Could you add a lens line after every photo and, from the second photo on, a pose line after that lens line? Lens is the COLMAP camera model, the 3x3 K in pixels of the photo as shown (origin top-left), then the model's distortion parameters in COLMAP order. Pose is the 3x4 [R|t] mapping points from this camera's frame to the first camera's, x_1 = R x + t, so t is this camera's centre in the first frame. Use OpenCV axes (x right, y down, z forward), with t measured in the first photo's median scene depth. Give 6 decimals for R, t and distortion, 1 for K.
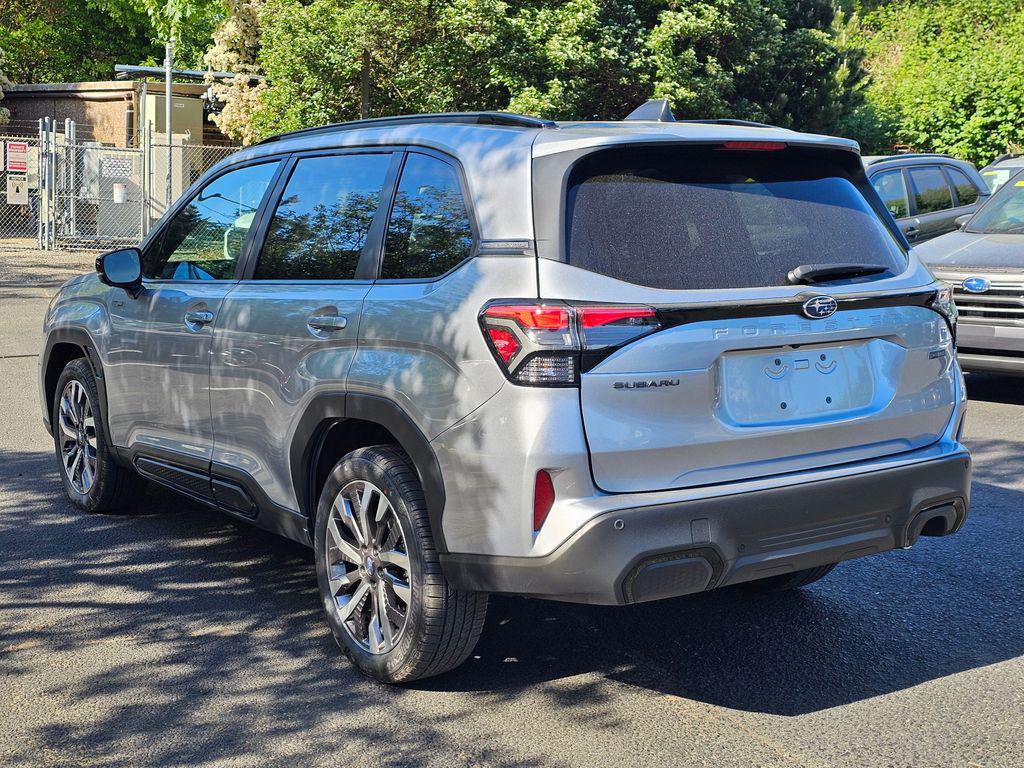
lens RADIAL K [[1389.7, 0, 529.1], [0, 1389.7, 379.0], [0, 0, 1]] dist [0.180820, -0.498127]
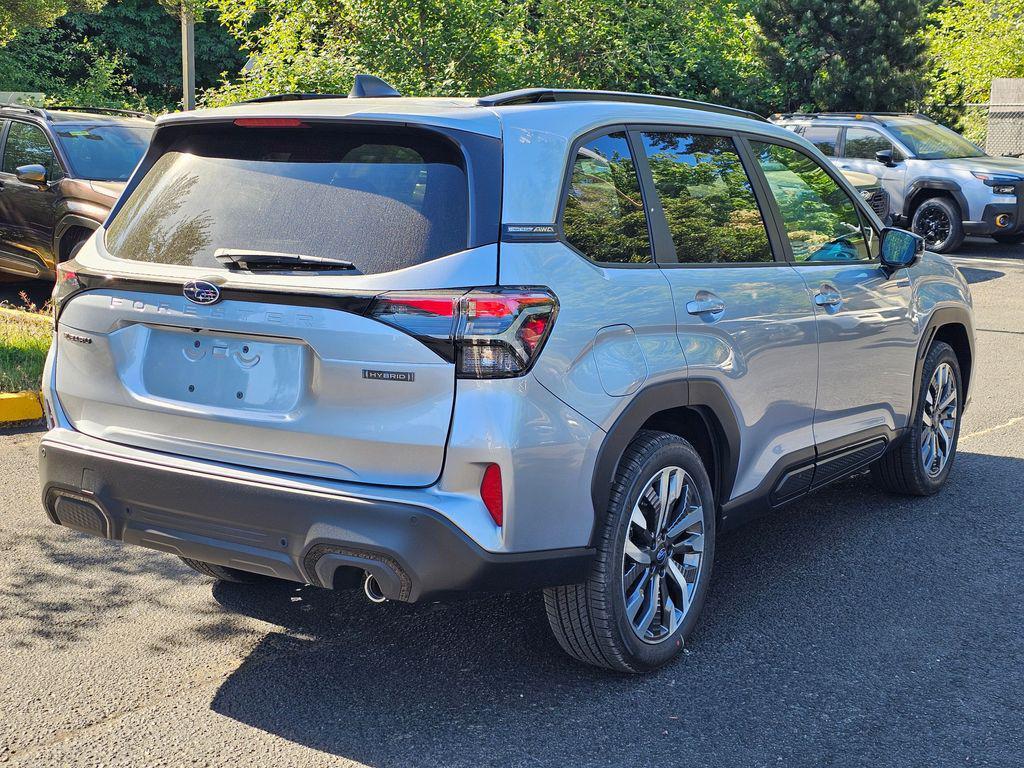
lens RADIAL K [[1389.7, 0, 529.1], [0, 1389.7, 379.0], [0, 0, 1]] dist [0.180820, -0.498127]
pose [[0.368130, 0.150951, -0.917439, 1.161668], [-0.134064, 0.985039, 0.108280, -0.124902], [0.920058, 0.083135, 0.382859, 0.832241]]
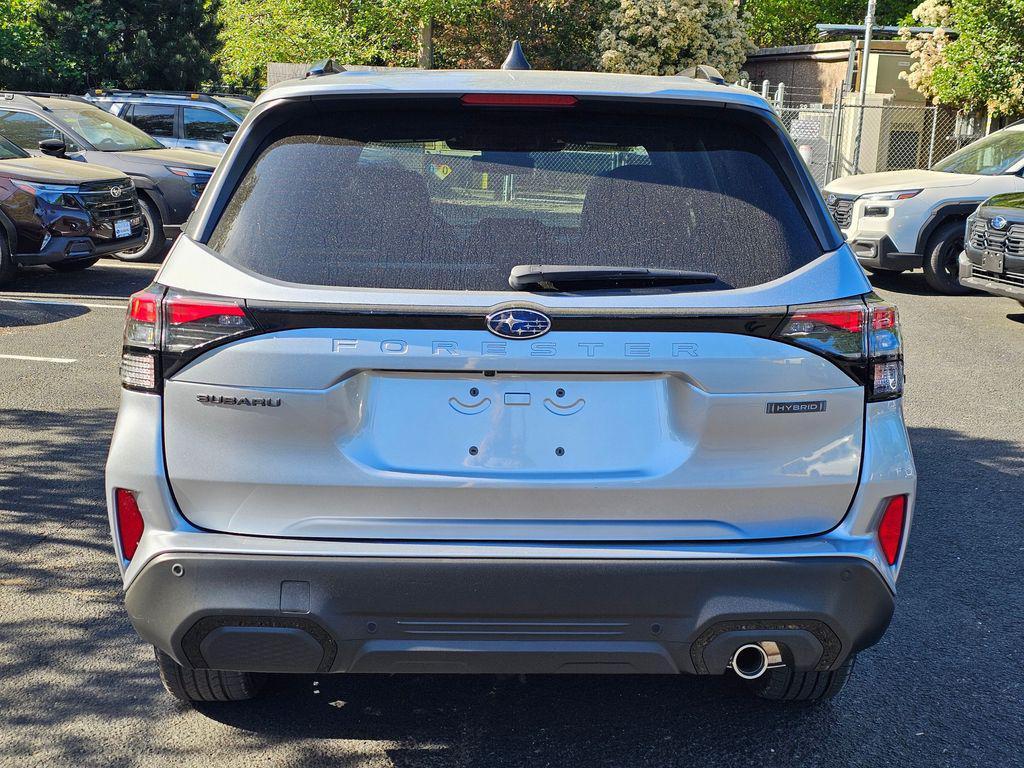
lens RADIAL K [[1389.7, 0, 529.1], [0, 1389.7, 379.0], [0, 0, 1]] dist [0.180820, -0.498127]
pose [[0.828186, 0.104686, -0.550590, 0.606336], [-0.090021, 0.994492, 0.053680, -0.061156], [0.553177, 0.005107, 0.833048, 0.392533]]
